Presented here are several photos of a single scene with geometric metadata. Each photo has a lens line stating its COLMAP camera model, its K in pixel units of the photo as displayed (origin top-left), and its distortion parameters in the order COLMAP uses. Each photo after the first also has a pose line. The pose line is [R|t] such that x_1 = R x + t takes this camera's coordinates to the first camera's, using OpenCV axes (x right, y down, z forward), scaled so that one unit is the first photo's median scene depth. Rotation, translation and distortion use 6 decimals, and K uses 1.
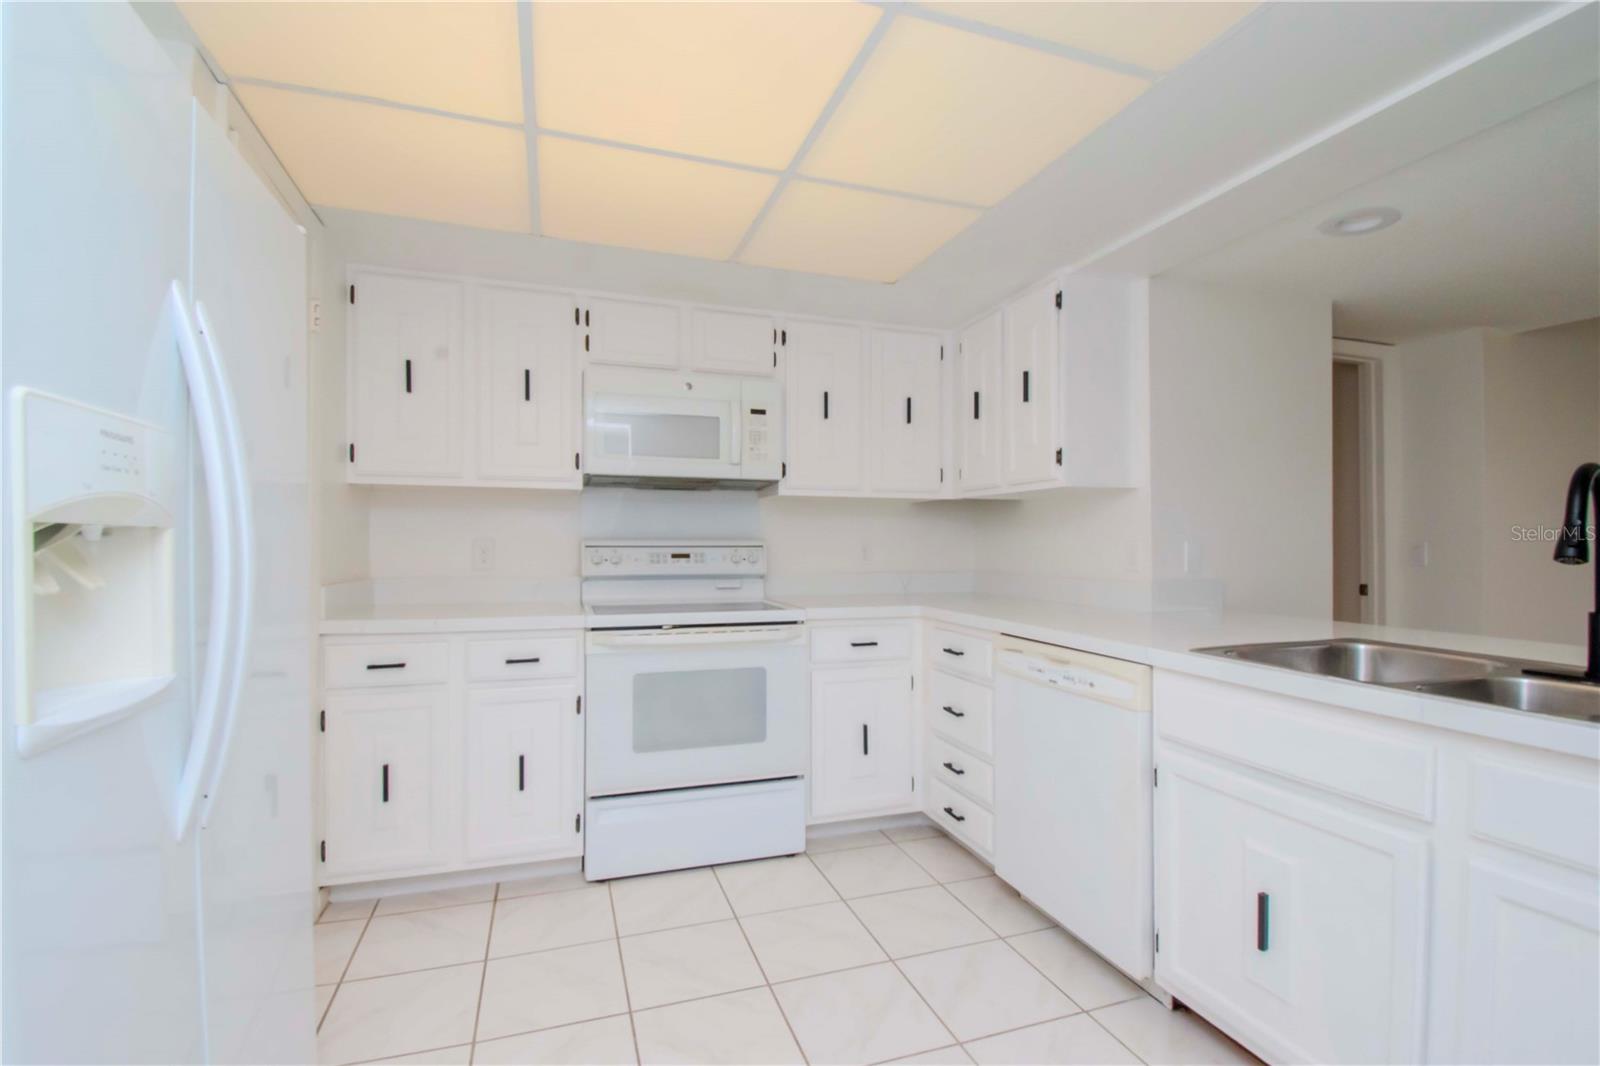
lens RADIAL K [[703.6, 0, 790.6], [0, 703.6, 534.3], [0, 0, 1]] dist [-0.003100, -0.000190]
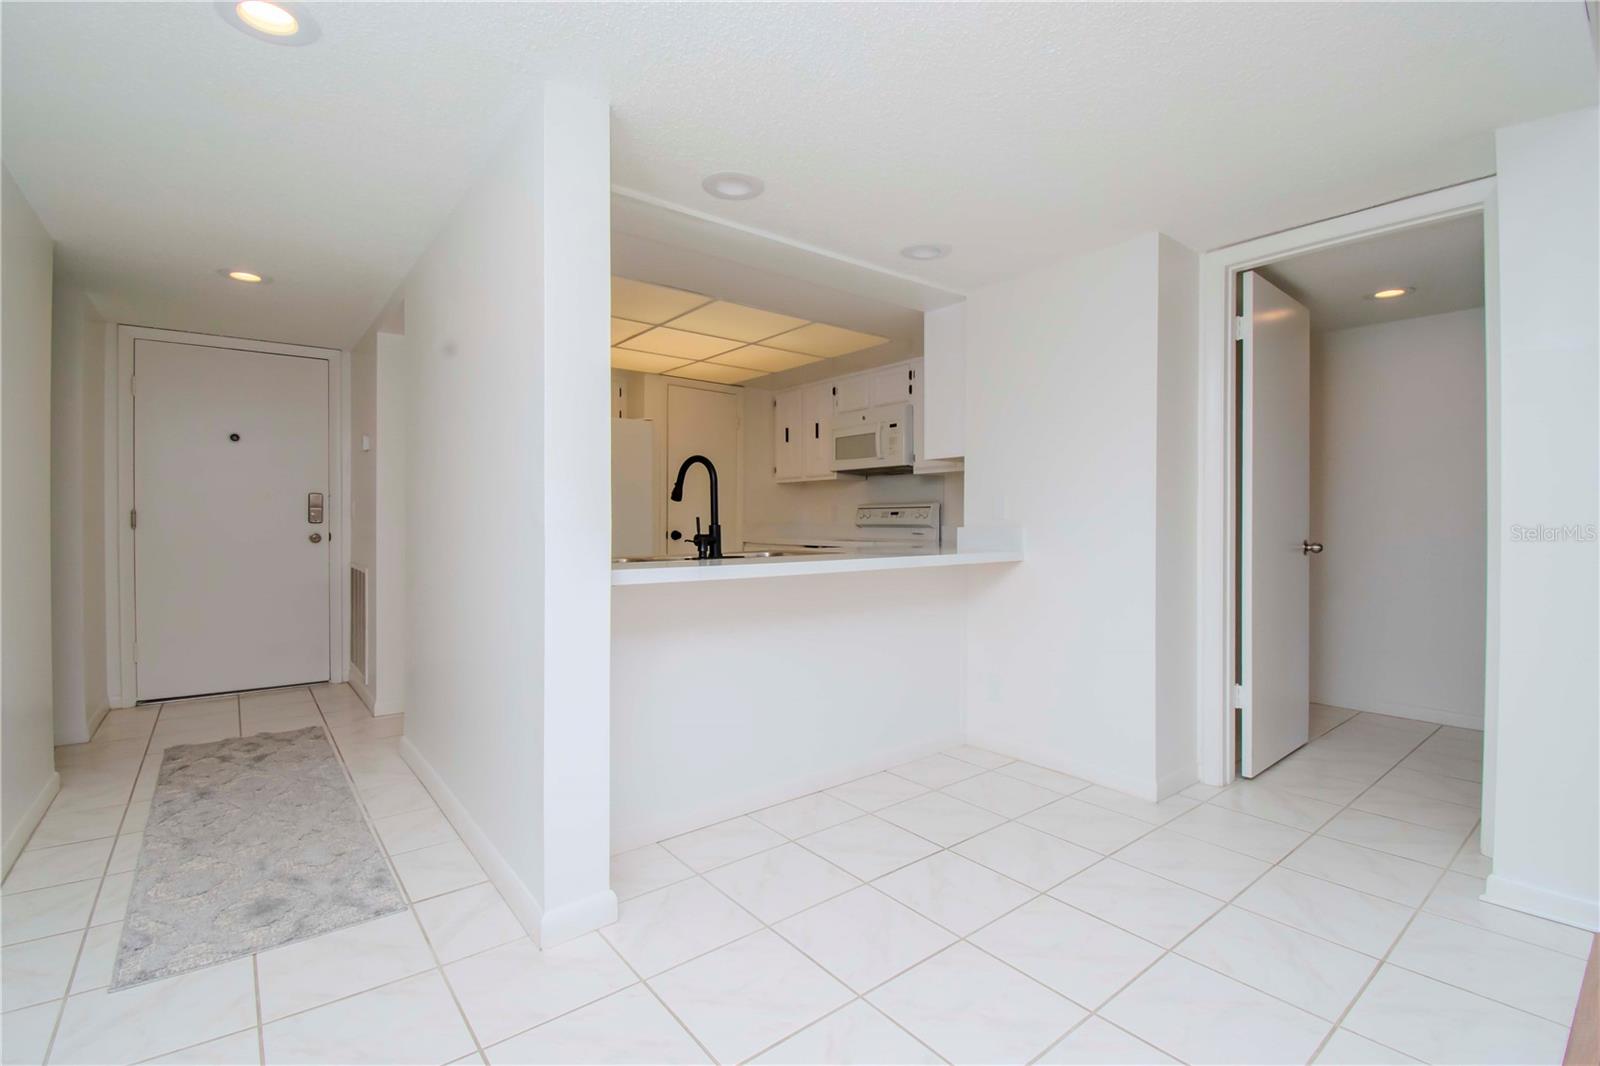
lens RADIAL K [[703.6, 0, 790.6], [0, 703.6, 534.3], [0, 0, 1]] dist [-0.003100, -0.000190]
pose [[0.316457, 0.021032, -0.948374, 1.398822], [0.024591, 0.999236, 0.030366, 0.024036], [0.948288, -0.032931, 0.315698, 0.239334]]
